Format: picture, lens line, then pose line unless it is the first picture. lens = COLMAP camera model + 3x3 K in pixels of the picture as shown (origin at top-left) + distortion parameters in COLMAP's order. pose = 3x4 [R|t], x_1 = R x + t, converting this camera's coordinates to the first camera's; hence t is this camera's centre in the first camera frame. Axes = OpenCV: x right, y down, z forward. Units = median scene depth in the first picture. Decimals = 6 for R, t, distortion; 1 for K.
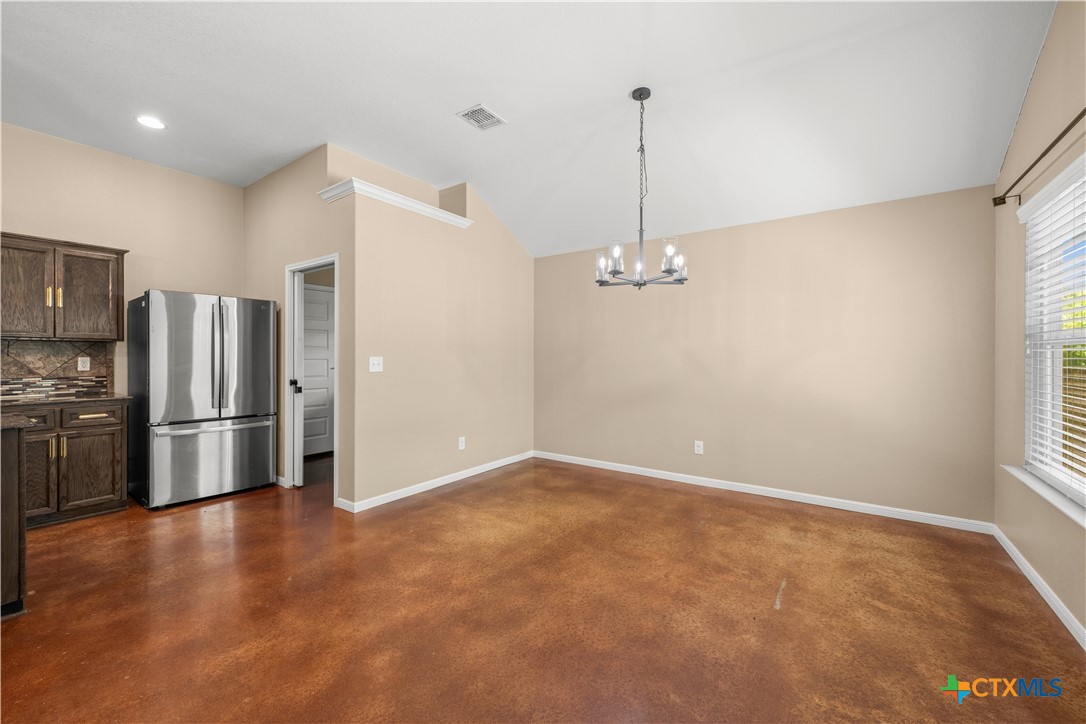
lens RADIAL K [[433.8, 0, 551.8], [0, 433.8, 360.9], [0, 0, 1]] dist [-0.000848, -0.000633]
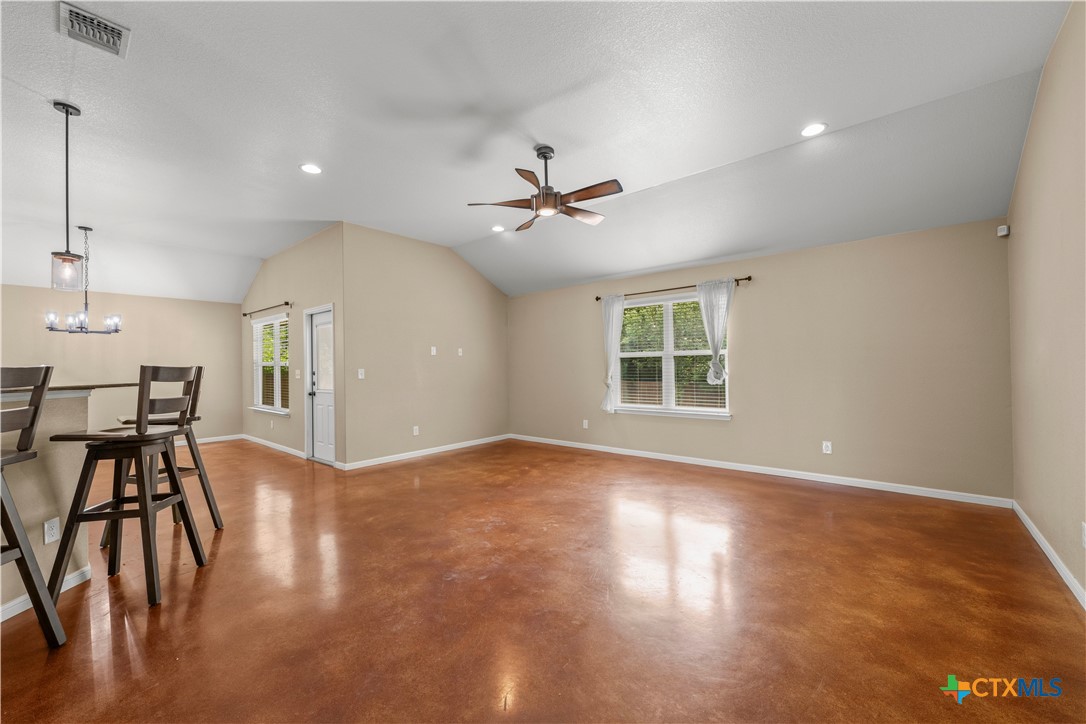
lens RADIAL K [[429.6, 0, 553.0], [0, 429.6, 361.6], [0, 0, 1]] dist [0.002003, -0.000035]
pose [[0.087072, 0.005521, 0.996187, -1.267432], [0.027637, 0.999586, -0.007956, 0.011368], [-0.995819, 0.028224, 0.086884, -0.982617]]
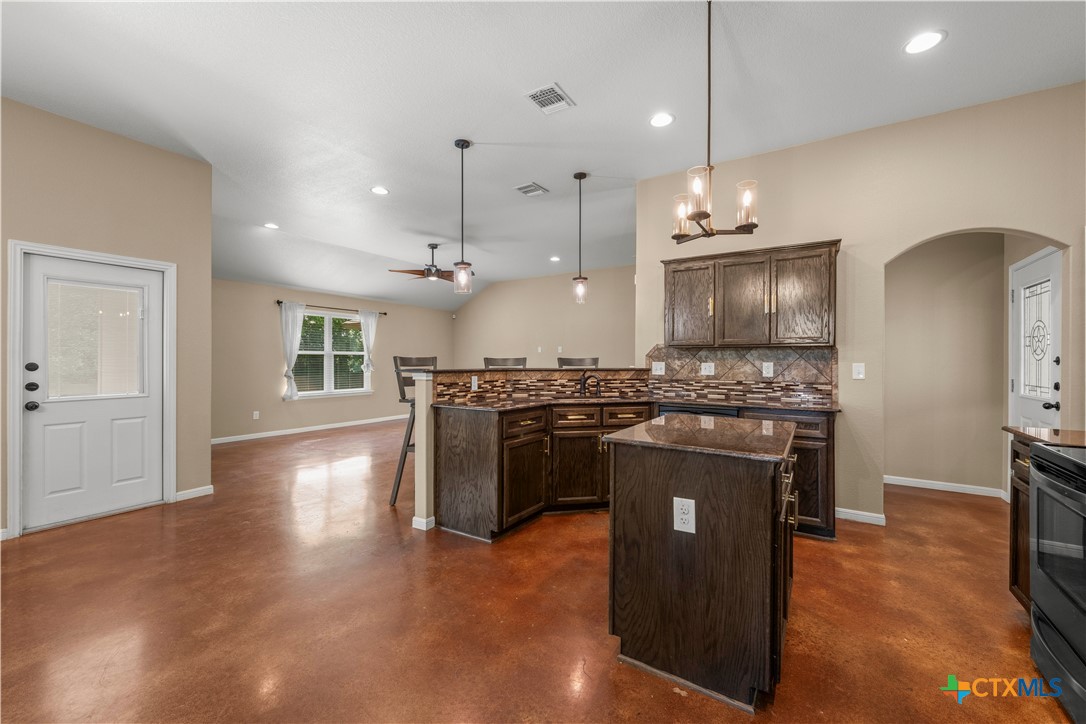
lens RADIAL K [[429.6, 0, 553.0], [0, 429.6, 361.6], [0, 0, 1]] dist [0.002003, -0.000035]
pose [[-0.998453, -0.004698, -0.055406, -0.649528], [-0.005496, 0.999883, 0.014264, -0.013553], [0.055333, 0.014546, -0.998362, 1.158389]]
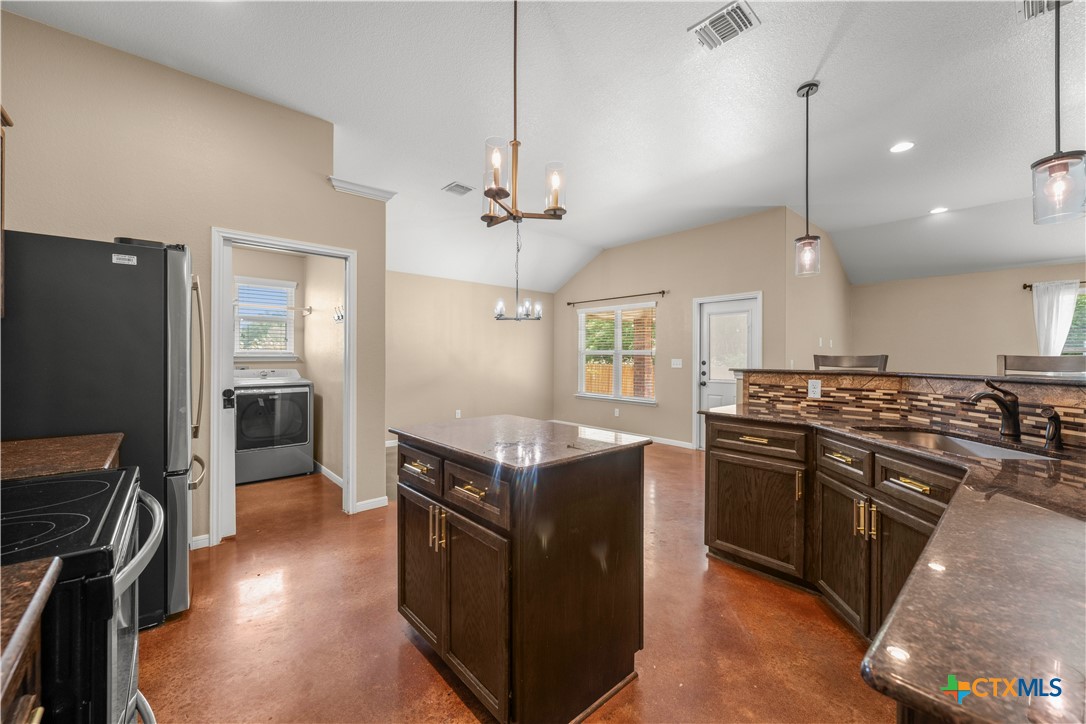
lens RADIAL K [[433.8, 0, 551.8], [0, 433.8, 360.9], [0, 0, 1]] dist [-0.000848, -0.000633]
pose [[0.219724, -0.007519, 0.975533, -1.445148], [0.008651, 0.999946, 0.005758, -0.006198], [-0.975524, 0.007174, 0.219777, 0.380078]]
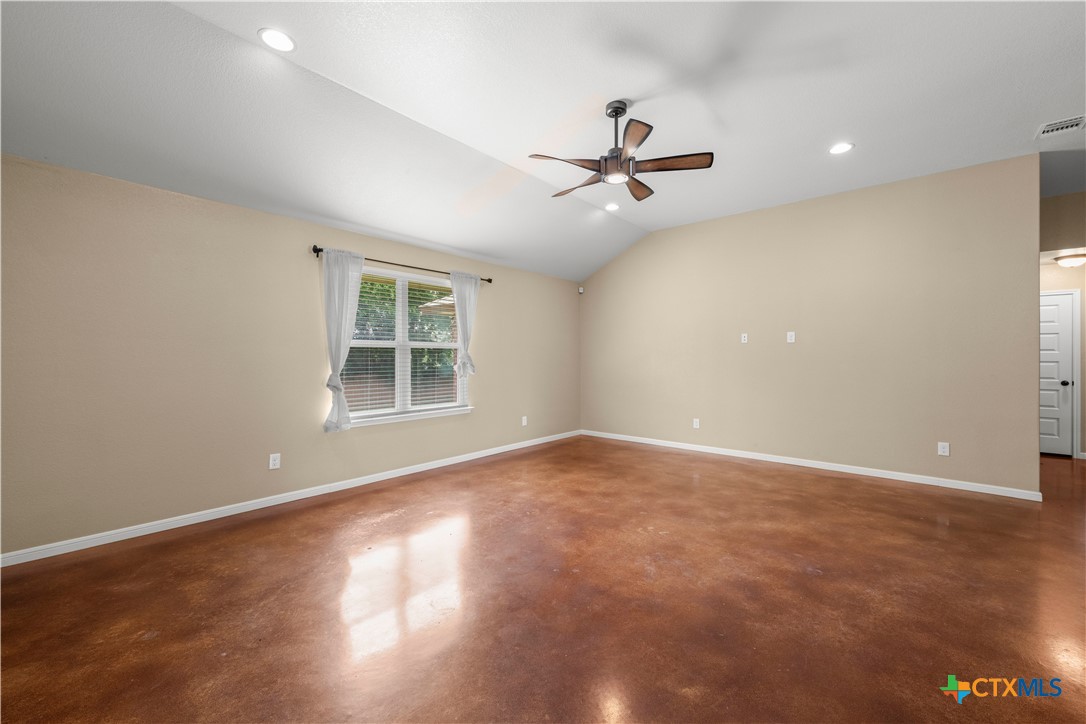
lens RADIAL K [[432.0, 0, 548.0], [0, 432.0, 356.4], [0, 0, 1]] dist [-0.000752, -0.000238]
pose [[-0.995515, -0.003368, 0.094548, -0.139648], [-0.002288, 0.999931, 0.011527, 0.001273], [-0.094581, 0.011259, -0.995454, 0.054095]]
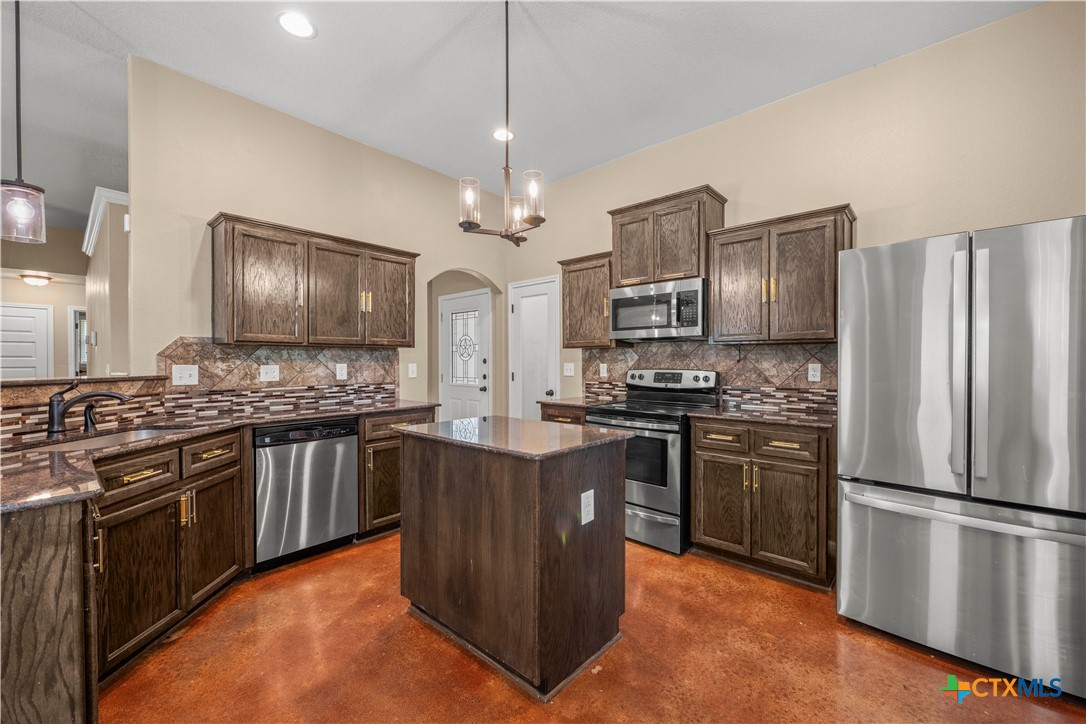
lens RADIAL K [[434.8, 0, 547.7], [0, 434.8, 364.2], [0, 0, 1]] dist [-0.001232, -0.000227]
pose [[-0.109881, 0.005908, -0.993927, -0.289742], [-0.009078, 0.999935, 0.006947, -0.009340], [0.993903, 0.009786, -0.109820, 0.678821]]
